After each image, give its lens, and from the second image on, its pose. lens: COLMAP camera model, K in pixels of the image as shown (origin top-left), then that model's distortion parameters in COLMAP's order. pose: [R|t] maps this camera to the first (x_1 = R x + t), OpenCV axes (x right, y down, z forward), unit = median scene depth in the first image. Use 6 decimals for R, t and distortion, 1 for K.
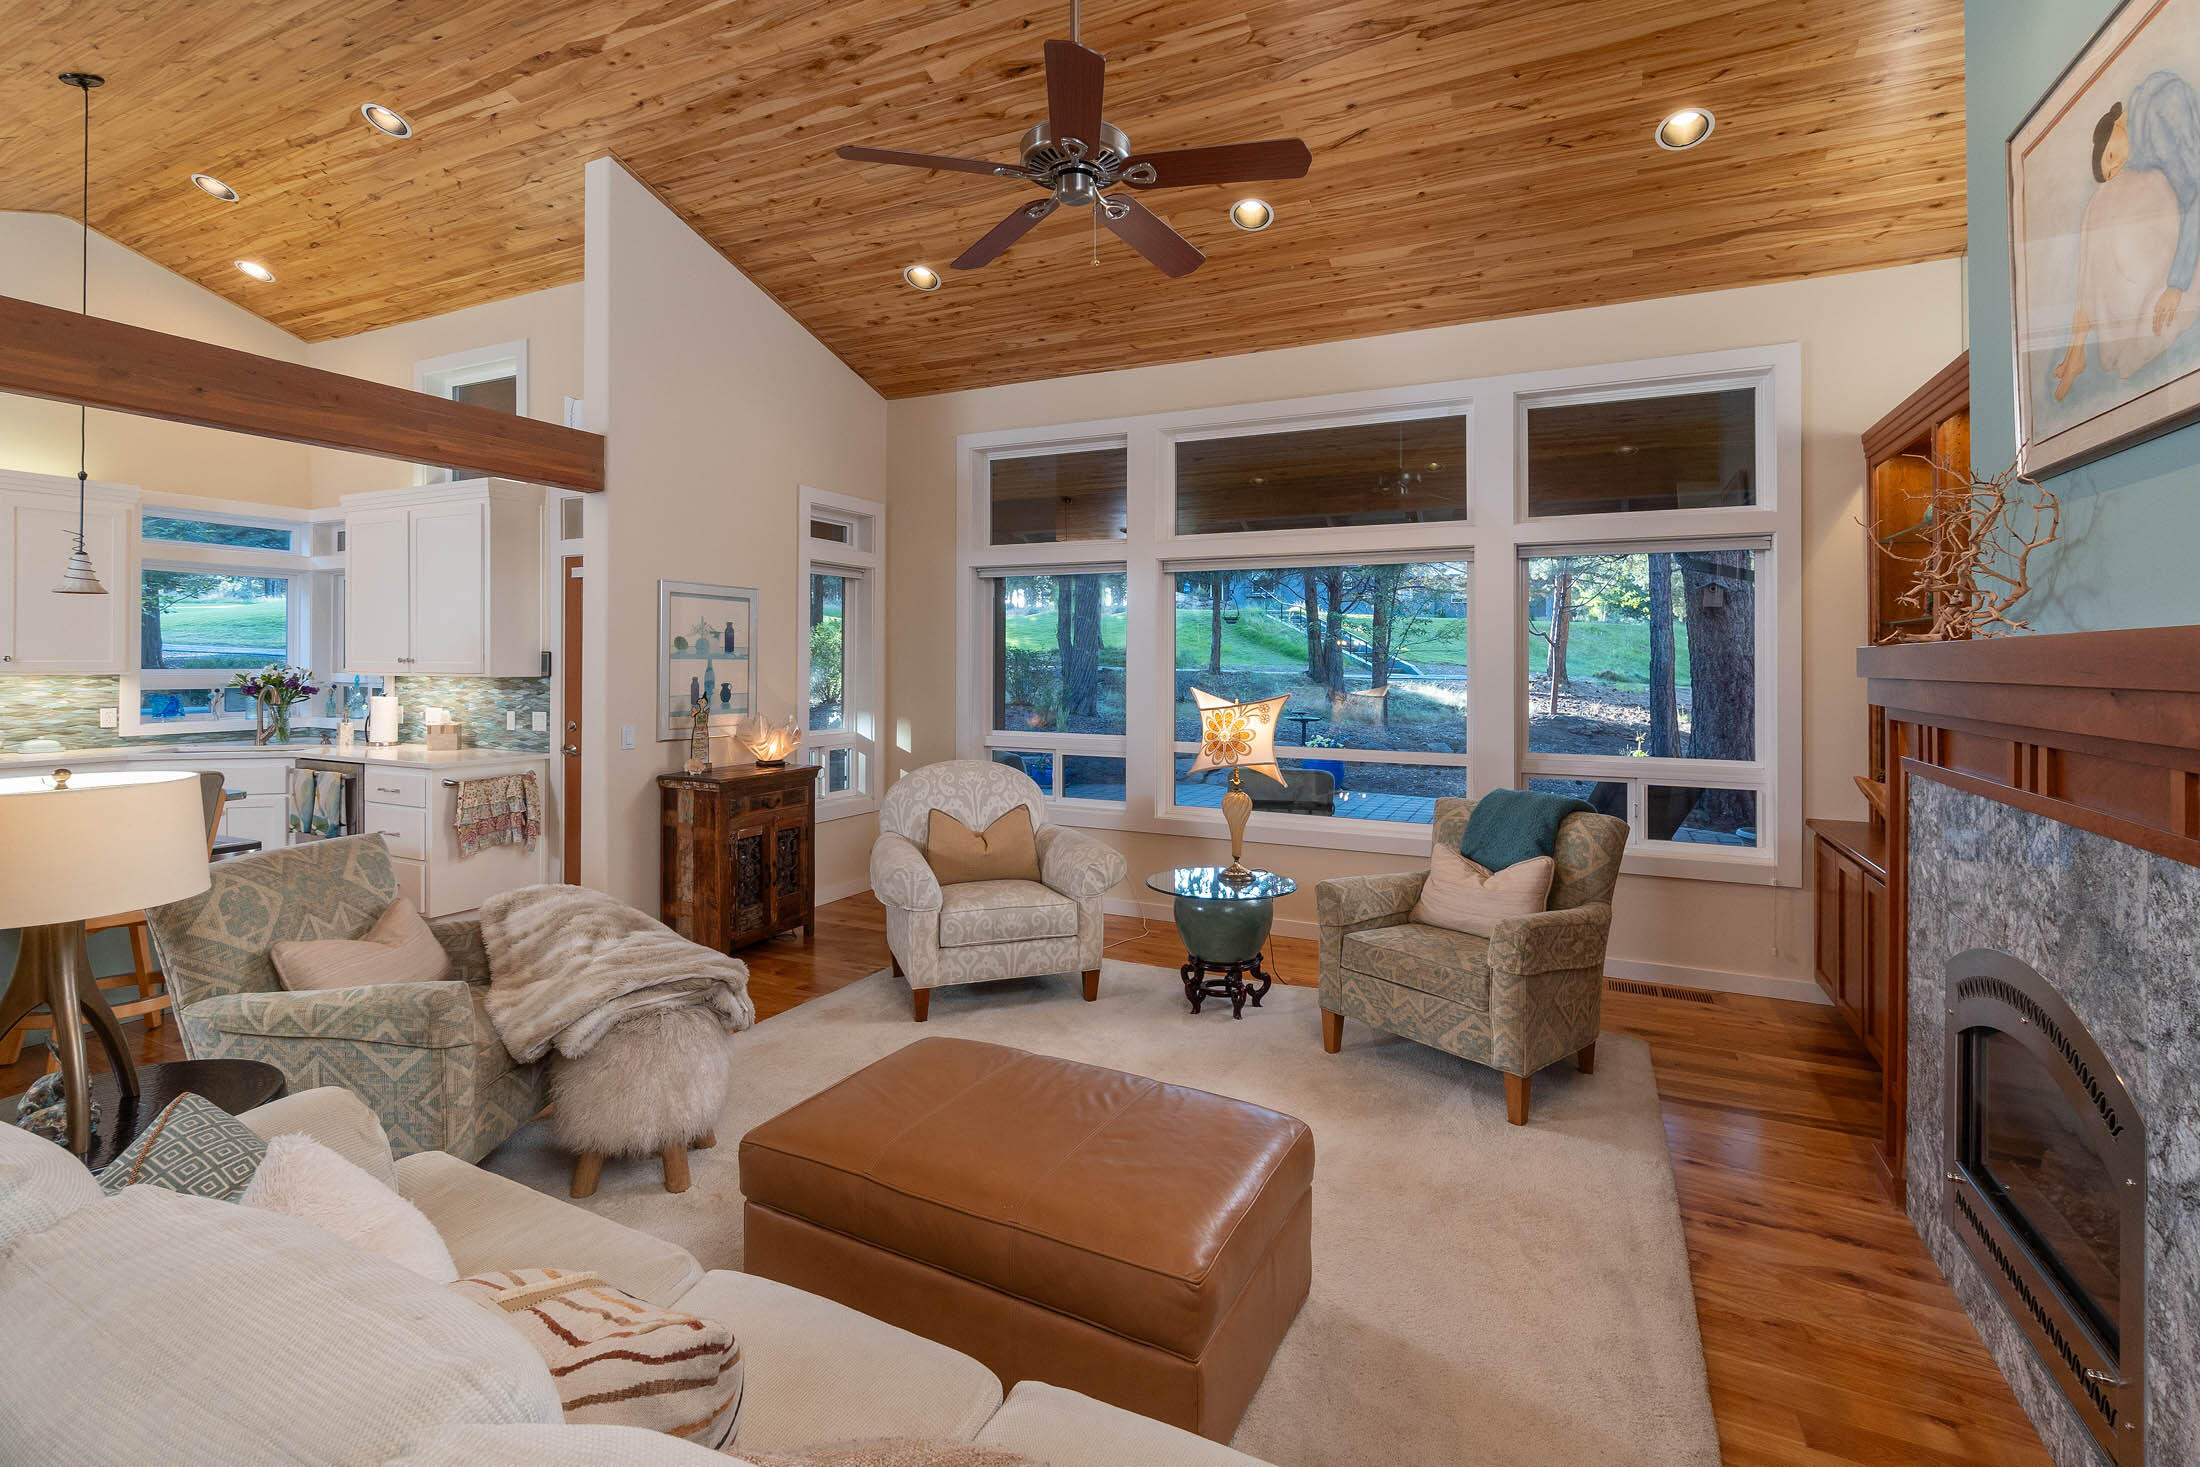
lens RADIAL K [[969.6, 0, 1140.5], [0, 969.6, 660.8], [0, 0, 1]] dist [-0.010111, 0.002757]
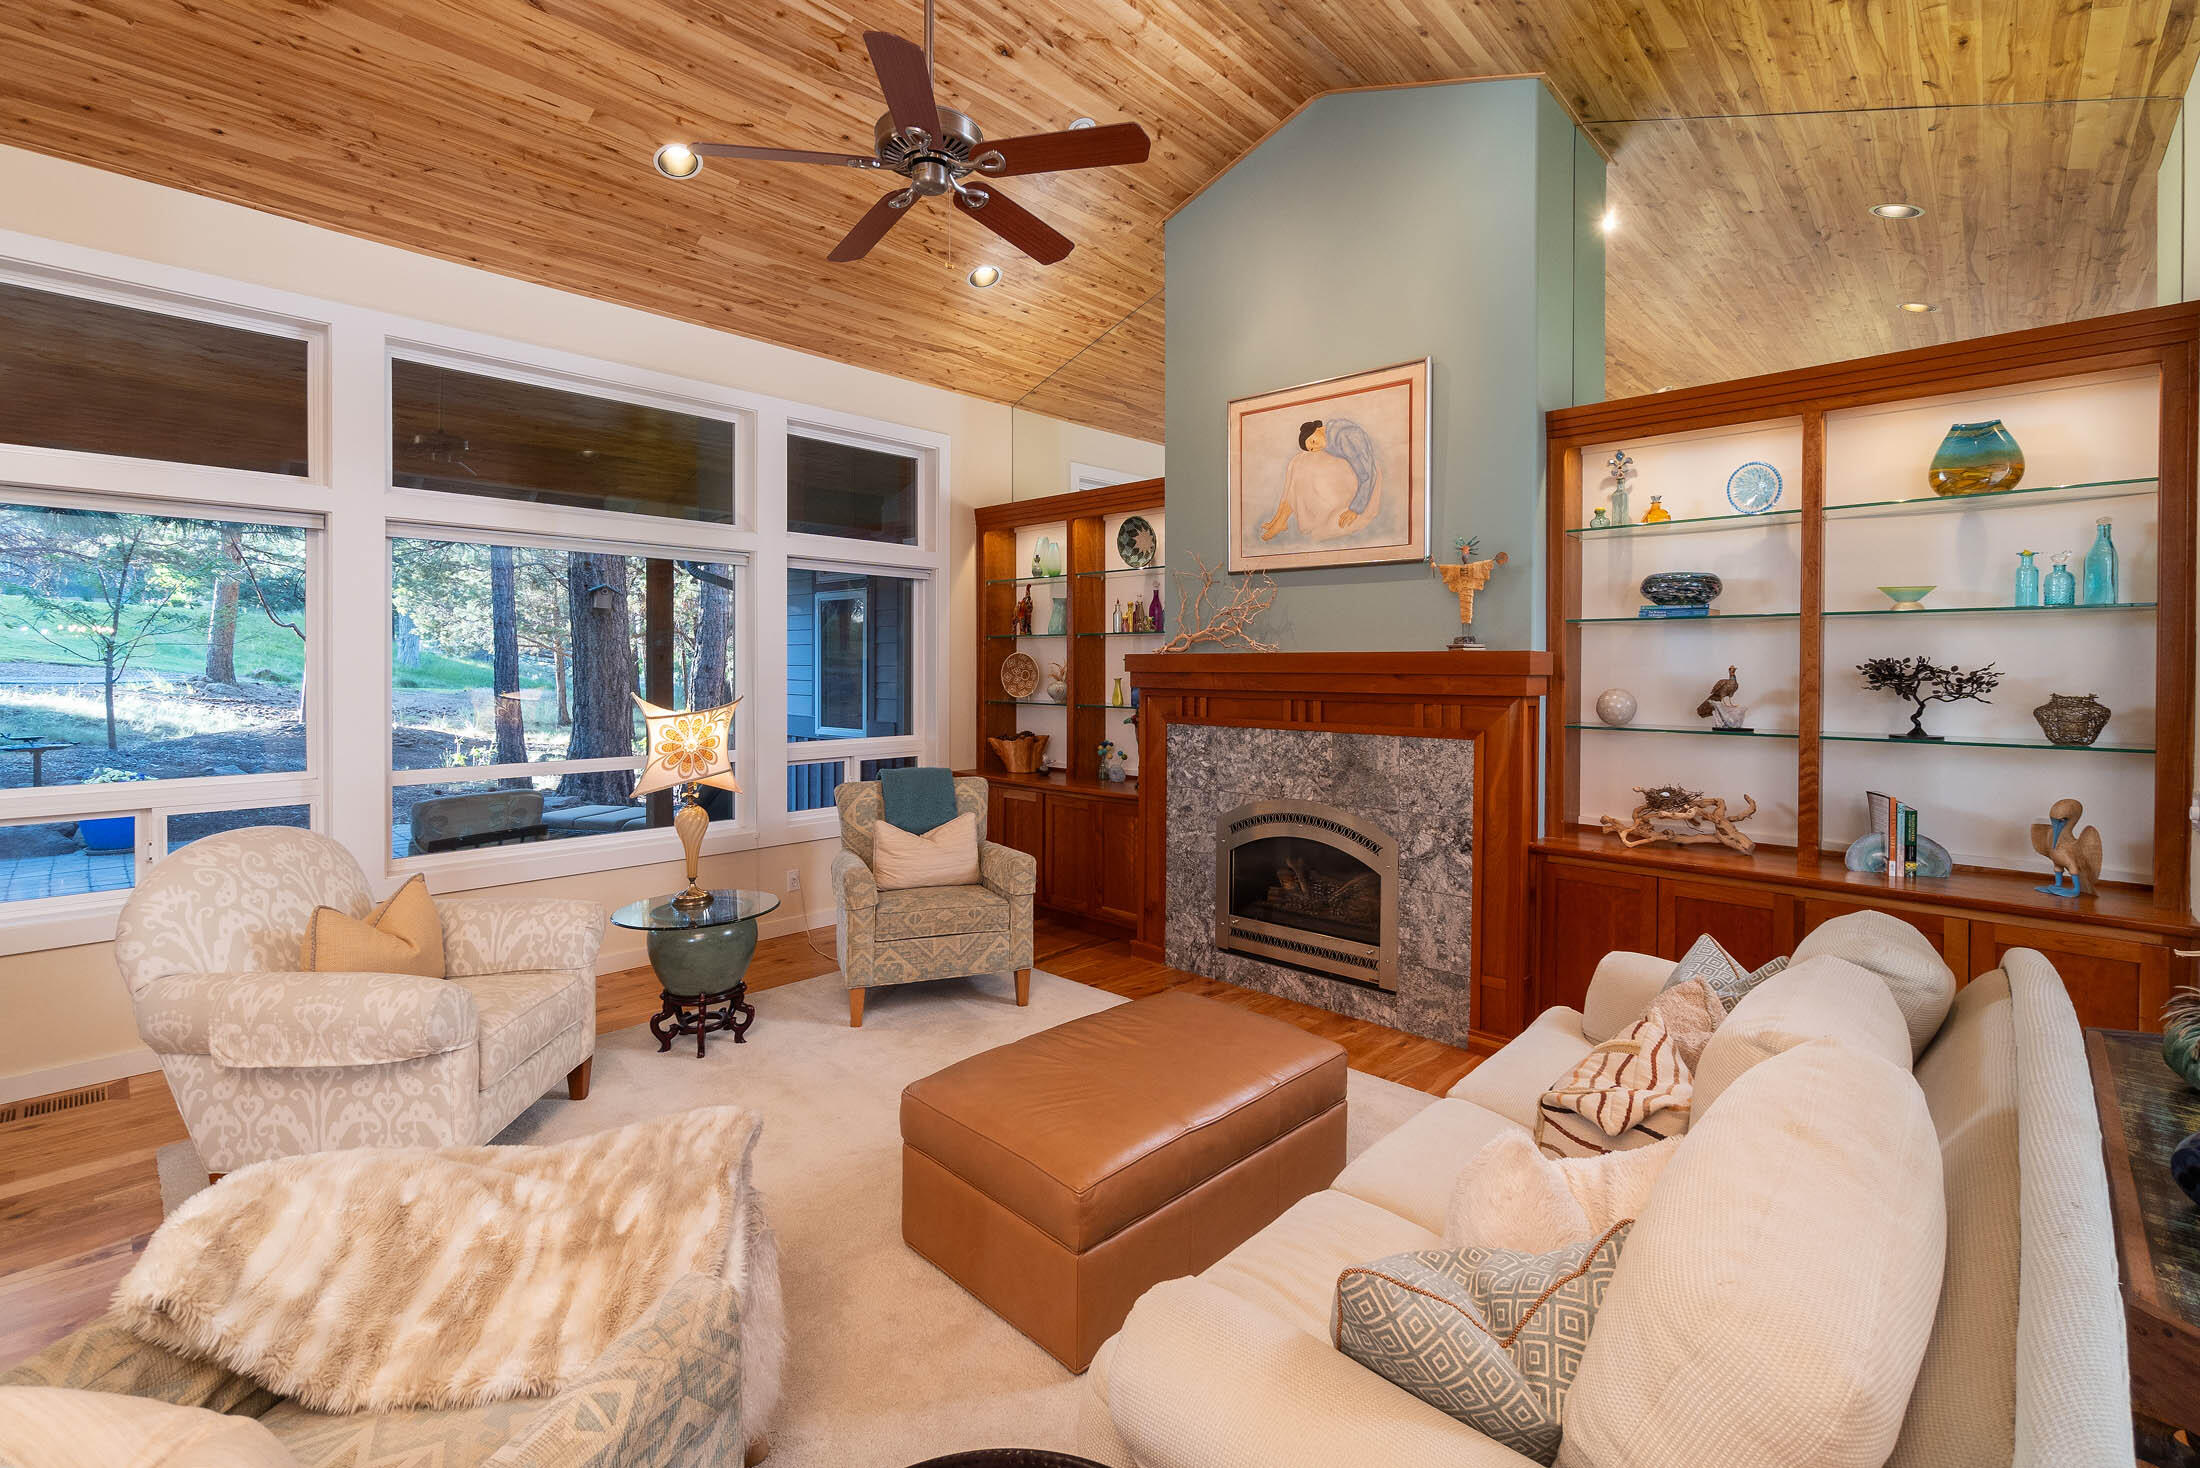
lens RADIAL K [[969.6, 0, 1120.1], [0, 969.6, 678.0], [0, 0, 1]] dist [-0.010111, 0.002757]
pose [[0.310272, -0.016956, 0.950497, -0.510780], [-0.003154, 0.999817, 0.018866, -0.002220], [-0.950643, -0.008851, 0.310162, 0.276213]]
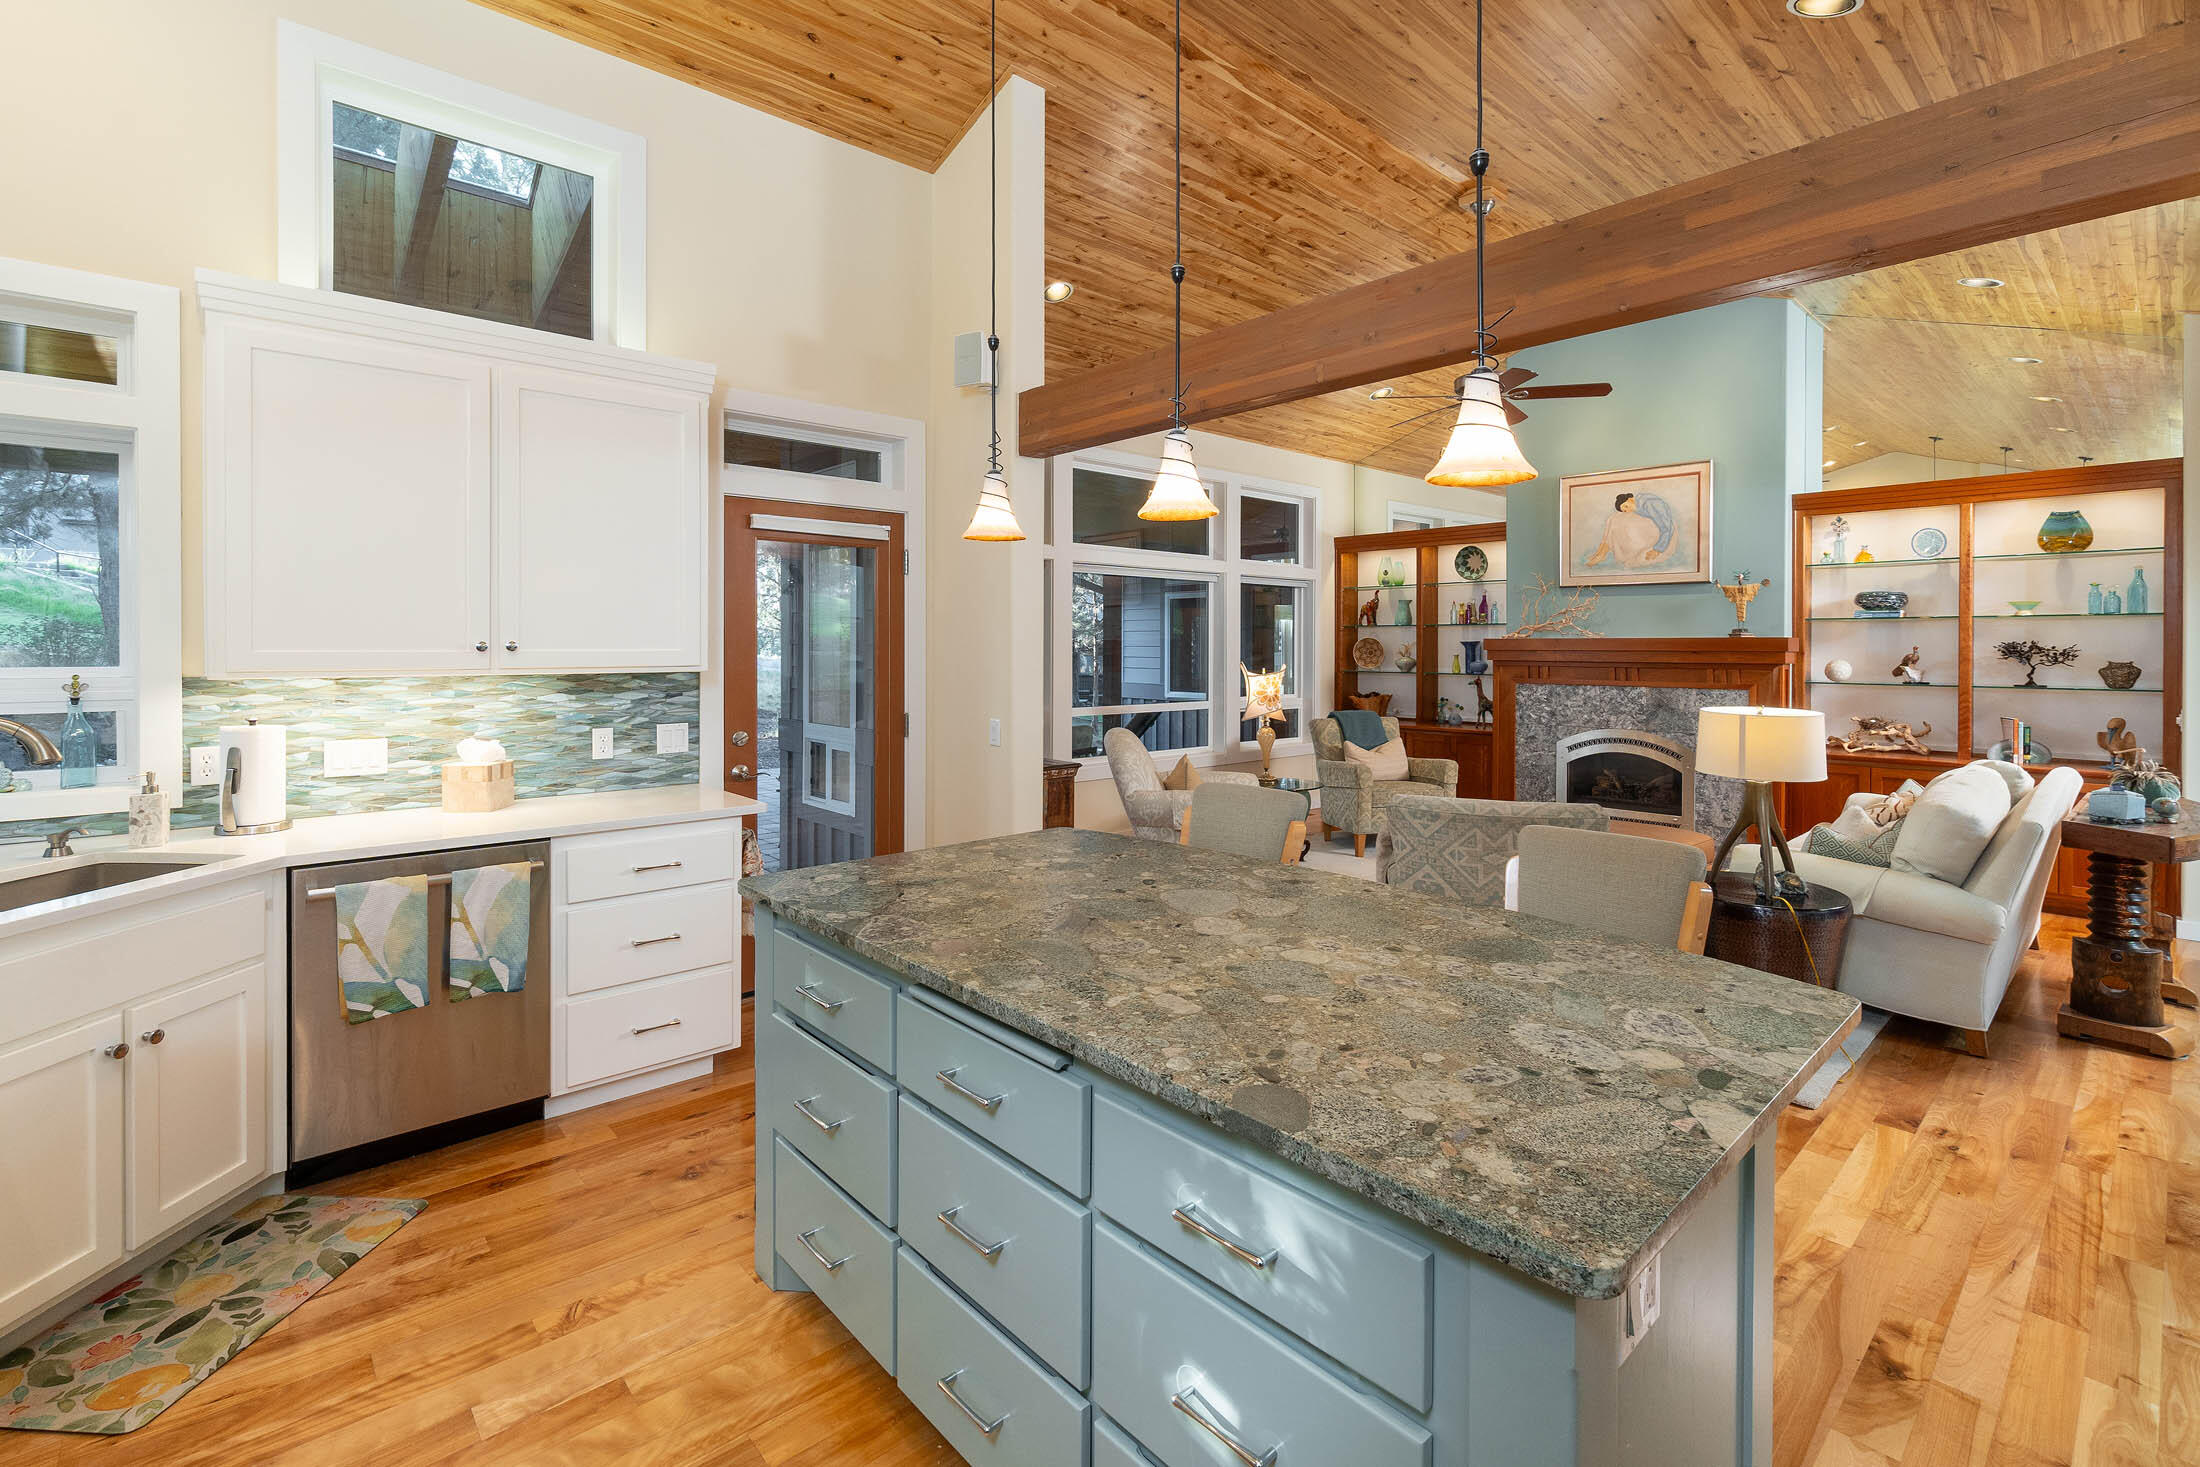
lens RADIAL K [[969.6, 0, 1097.2], [0, 969.6, 652.2], [0, 0, 1]] dist [-0.010111, 0.002757]
pose [[0.401308, -0.010576, 0.915882, -1.219827], [-0.001950, 0.999921, 0.012401, -0.004639], [-0.915941, -0.006763, 0.401255, 0.524607]]
